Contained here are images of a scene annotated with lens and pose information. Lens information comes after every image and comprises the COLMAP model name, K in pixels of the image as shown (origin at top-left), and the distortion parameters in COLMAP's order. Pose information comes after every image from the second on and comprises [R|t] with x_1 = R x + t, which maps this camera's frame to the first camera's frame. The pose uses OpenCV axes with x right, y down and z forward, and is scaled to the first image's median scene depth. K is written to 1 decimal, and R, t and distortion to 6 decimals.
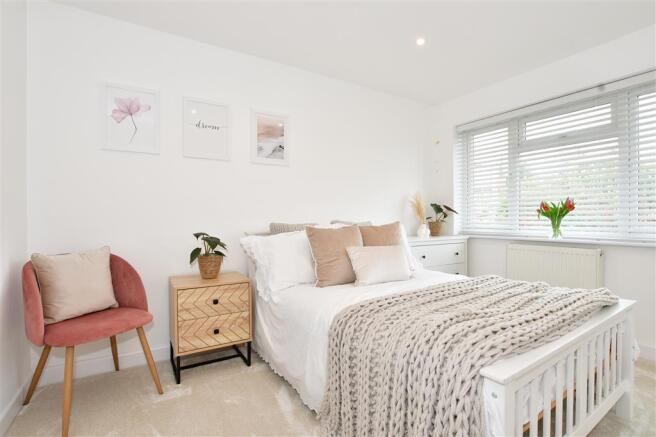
lens RADIAL K [[312.2, 0, 328.0], [0, 312.2, 218.5], [0, 0, 1]] dist [-0.024943, 0.001673]
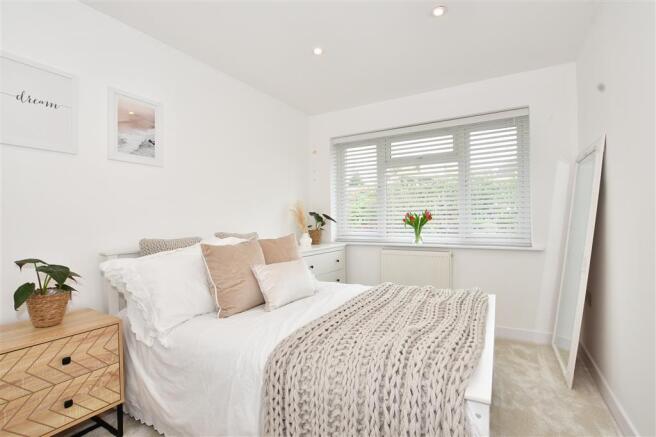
lens RADIAL K [[312.2, 0, 328.0], [0, 312.2, 218.5], [0, 0, 1]] dist [-0.024943, 0.001673]
pose [[0.885033, -0.004078, 0.465511, -0.154051], [0.007822, 0.999951, -0.006110, -0.034383], [-0.465463, 0.009049, 0.885021, 0.126145]]
